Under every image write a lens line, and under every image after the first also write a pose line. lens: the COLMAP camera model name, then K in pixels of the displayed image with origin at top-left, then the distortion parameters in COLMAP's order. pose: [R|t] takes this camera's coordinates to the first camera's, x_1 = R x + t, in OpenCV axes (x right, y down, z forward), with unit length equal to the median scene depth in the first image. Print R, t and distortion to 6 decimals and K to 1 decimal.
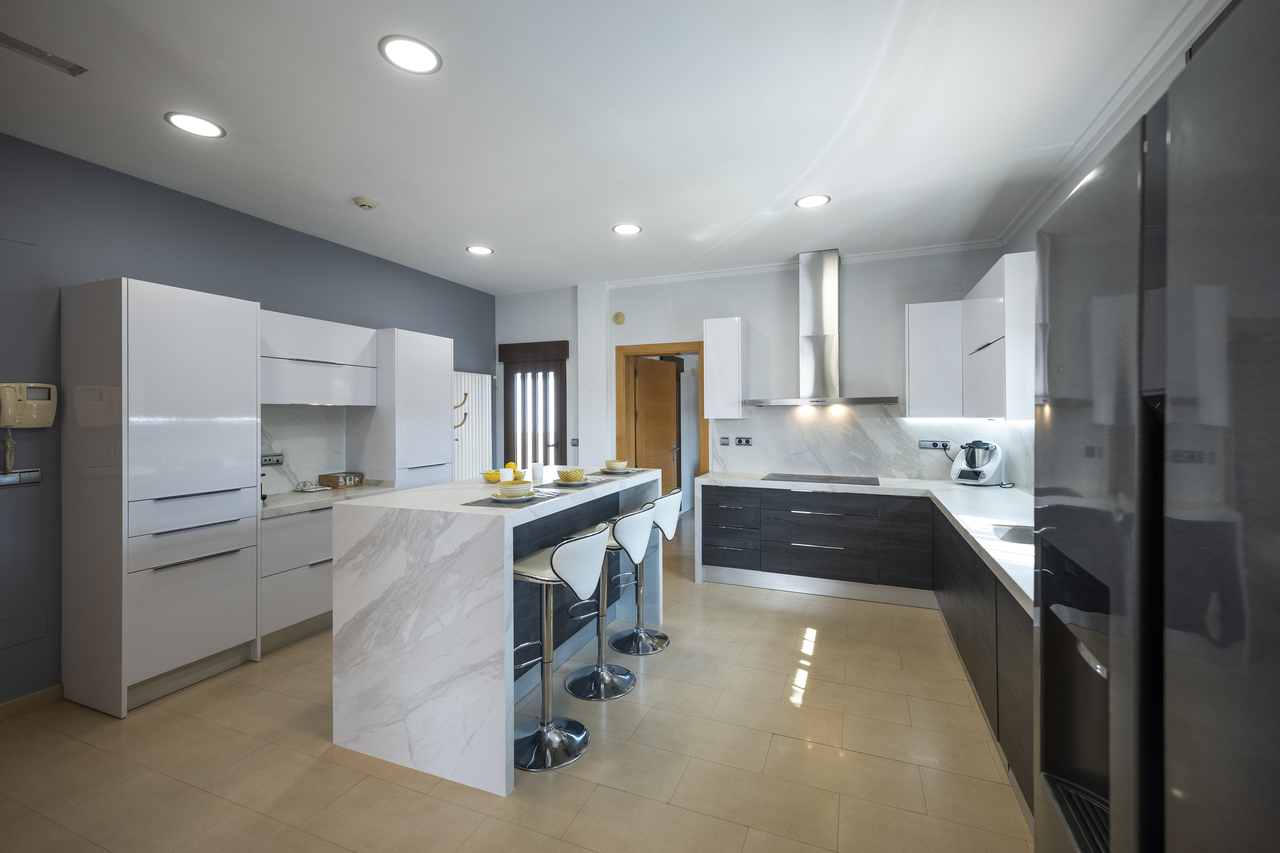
lens RADIAL K [[552.8, 0, 621.4], [0, 552.8, 417.2], [0, 0, 1]] dist [0.013074, 0.000078]
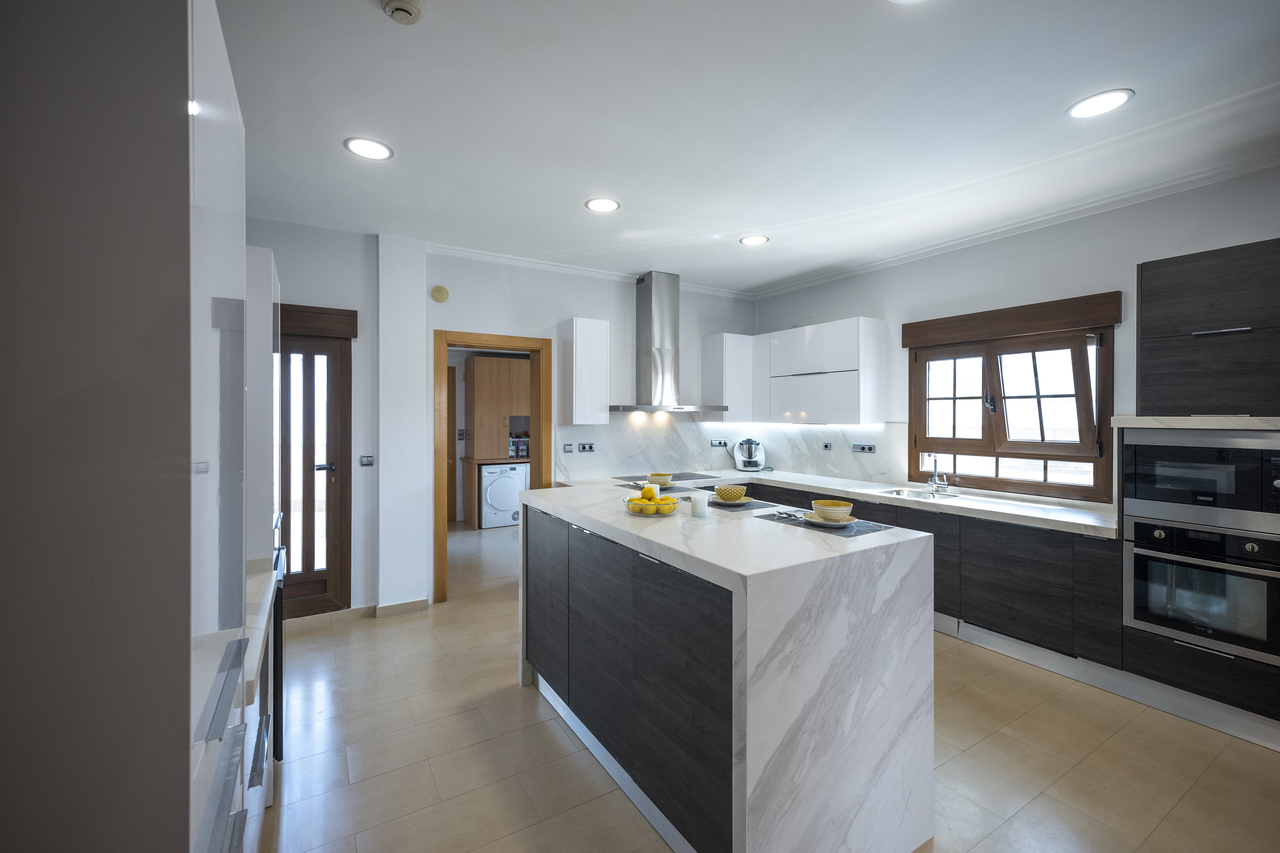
lens RADIAL K [[565.2, 0, 618.2], [0, 565.2, 417.4], [0, 0, 1]] dist [0.011414, -0.000106]
pose [[0.557264, -0.000600, 0.830335, -0.659362], [0.000985, 1.000000, 0.000061, -0.010313], [-0.830335, 0.000784, 0.557264, 0.459638]]
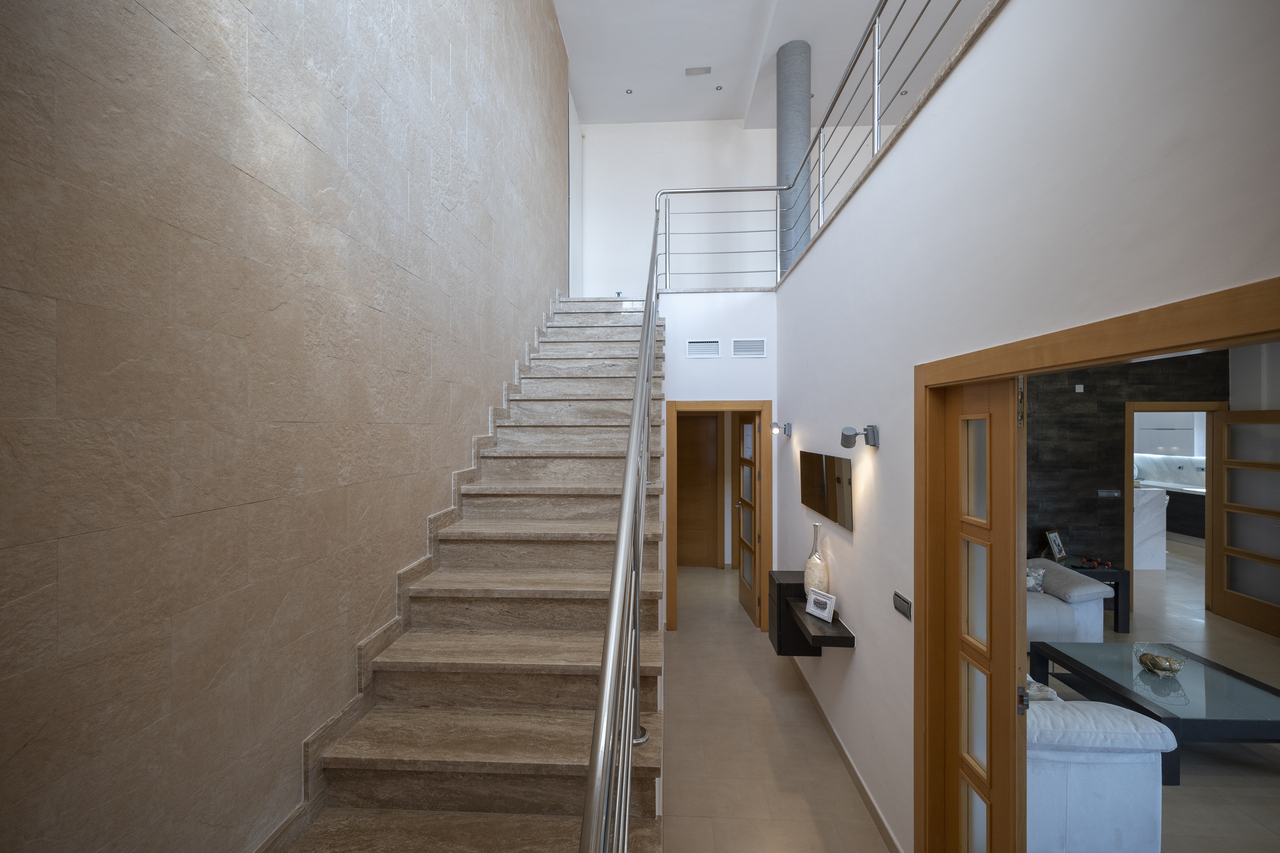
lens RADIAL K [[536.4, 0, 640.0], [0, 536.4, 426.5], [0, 0, 1]] dist [0.009671, -0.000133]
pose [[0.923370, 0.015454, 0.383599, -2.184425], [-0.009678, 0.999809, -0.016982, -0.051611], [-0.383788, 0.011968, 0.923344, -0.386331]]
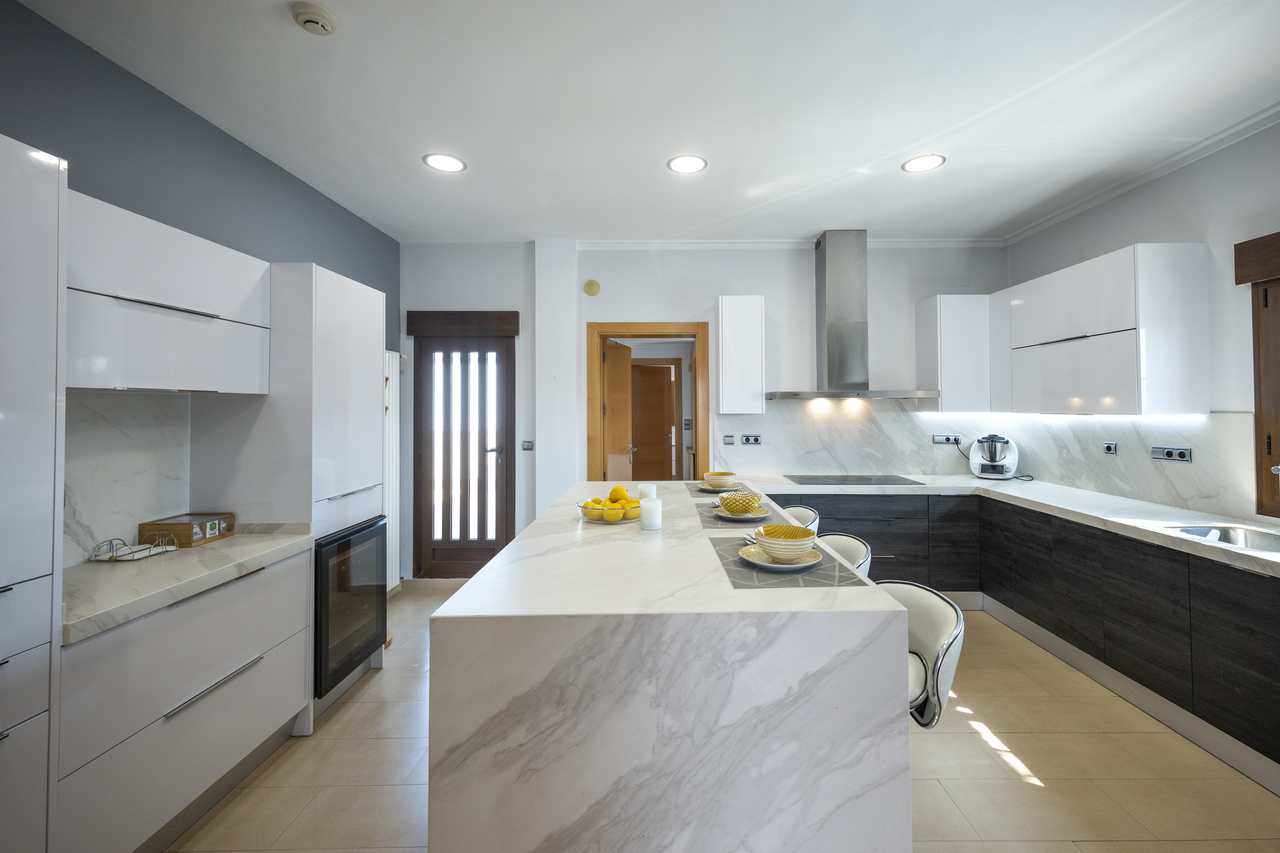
lens RADIAL K [[548.7, 0, 647.9], [0, 548.7, 398.9], [0, 0, 1]] dist [0.010518, -0.000129]
pose [[0.912641, 0.006574, 0.408708, -0.322322], [0.002100, 0.999782, -0.020770, -0.003064], [-0.408756, 0.019814, 0.912429, 0.319980]]
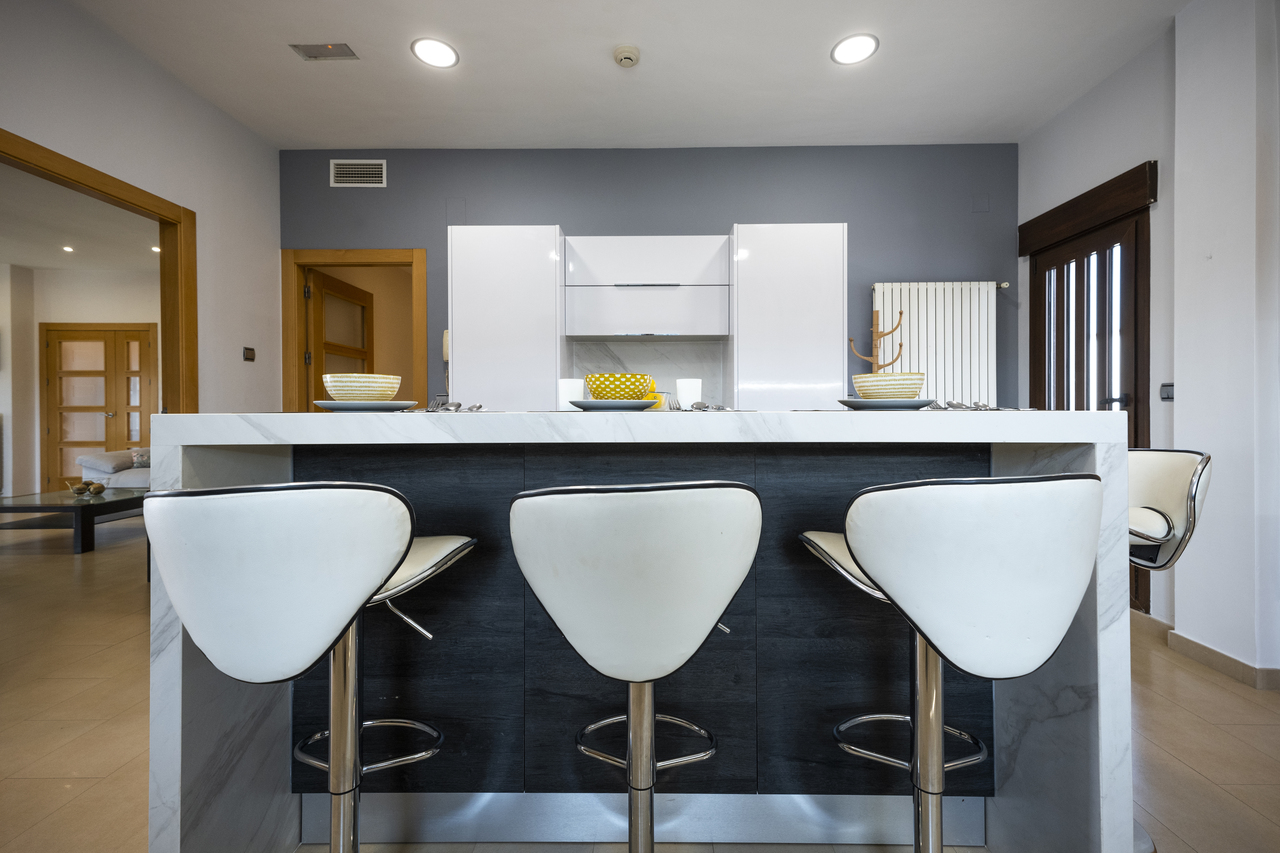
lens RADIAL K [[536.4, 0, 640.0], [0, 536.4, 426.5], [0, 0, 1]] dist [0.009671, -0.000133]
pose [[0.385624, 0.022781, -0.922375, 0.196059], [-0.004215, 0.999728, 0.022929, 0.086066], [0.922646, -0.004955, 0.385615, 0.604728]]
